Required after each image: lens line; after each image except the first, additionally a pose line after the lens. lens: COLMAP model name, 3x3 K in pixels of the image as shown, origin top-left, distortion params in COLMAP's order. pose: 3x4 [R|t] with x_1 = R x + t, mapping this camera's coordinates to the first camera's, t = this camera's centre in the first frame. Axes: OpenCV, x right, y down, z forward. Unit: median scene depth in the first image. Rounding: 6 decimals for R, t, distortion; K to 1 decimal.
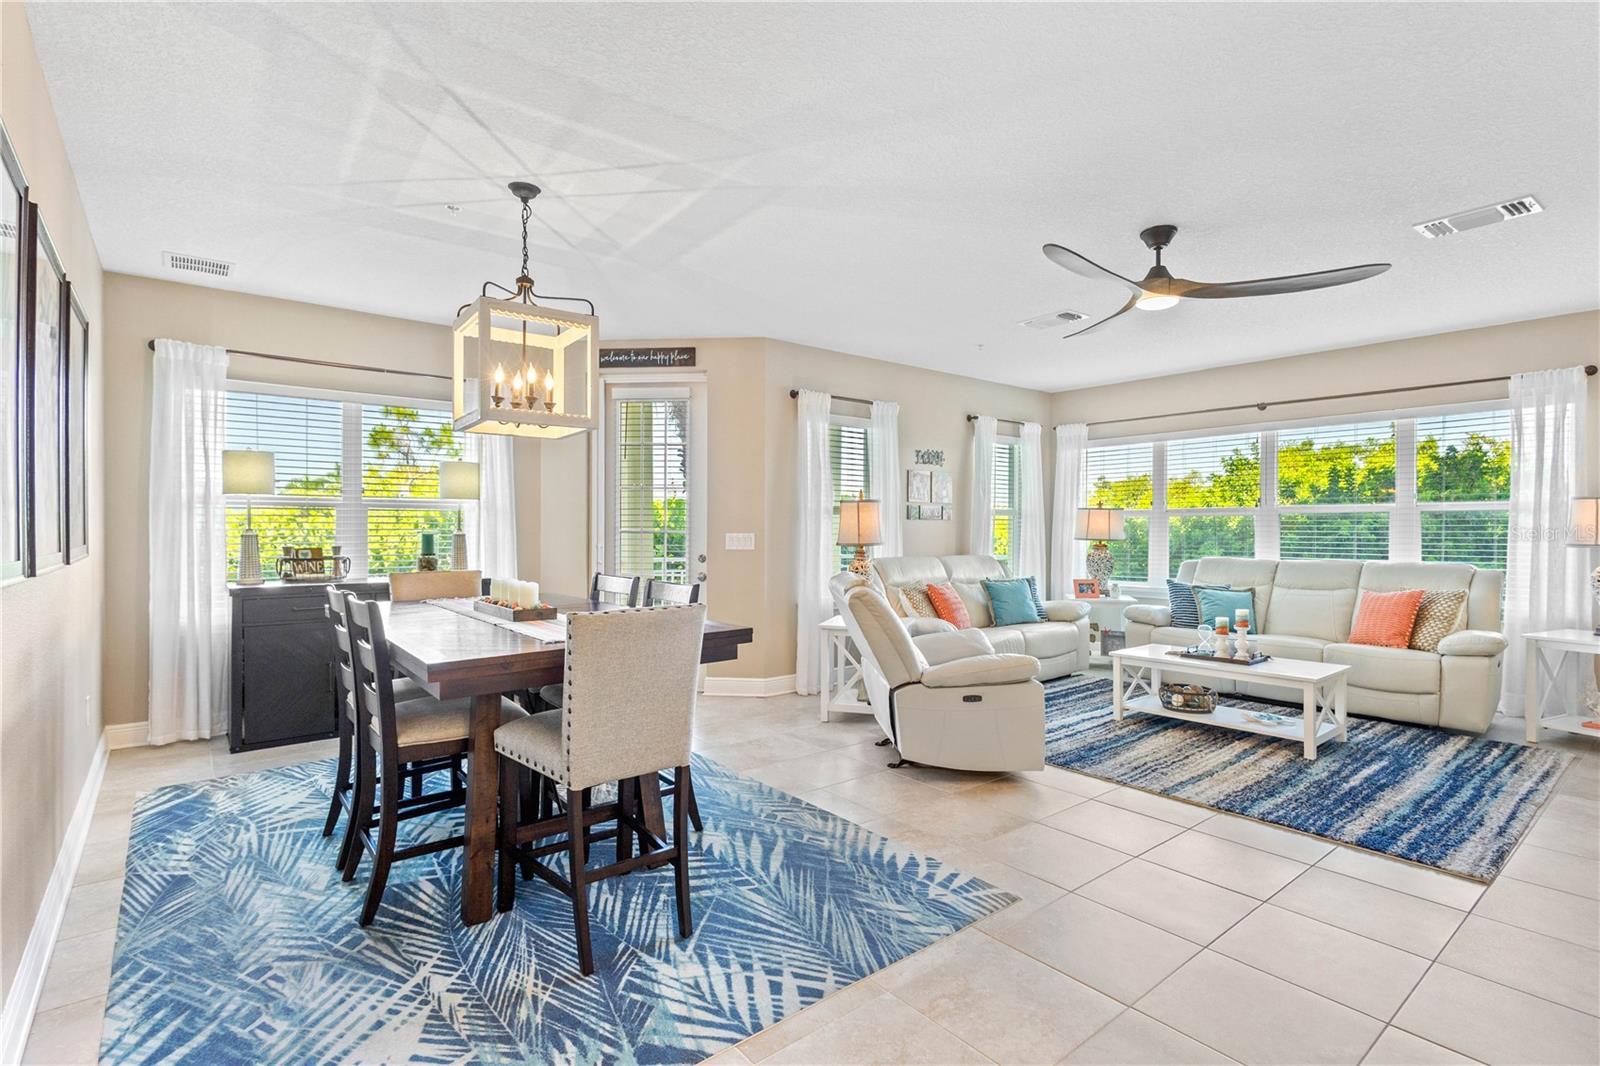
lens RADIAL K [[759.3, 0, 801.2], [0, 759.3, 588.9], [0, 0, 1]] dist [0.010348, -0.000392]
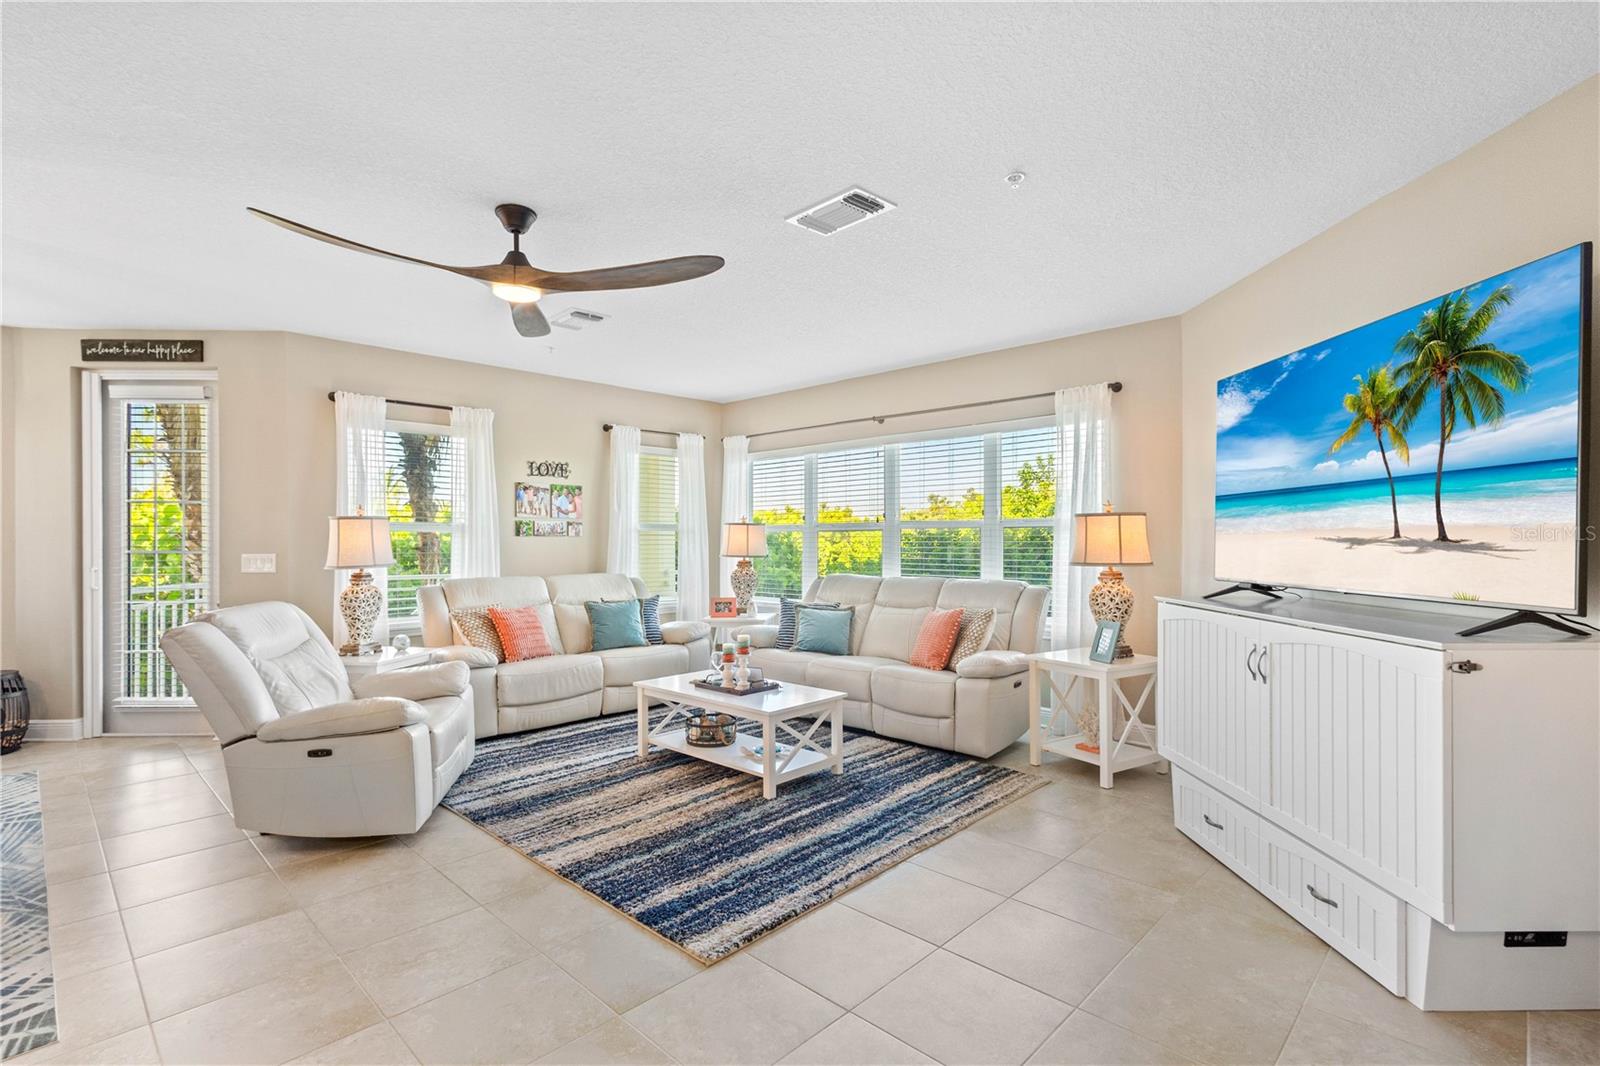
lens RADIAL K [[771.1, 0, 706.9], [0, 771.1, 598.7], [0, 0, 1]] dist [0.004053, -0.000223]
pose [[0.992740, -0.012655, 0.119610, 0.382148], [0.013245, 0.999904, -0.004139, -0.012465], [-0.119546, 0.005693, 0.992812, 0.064170]]
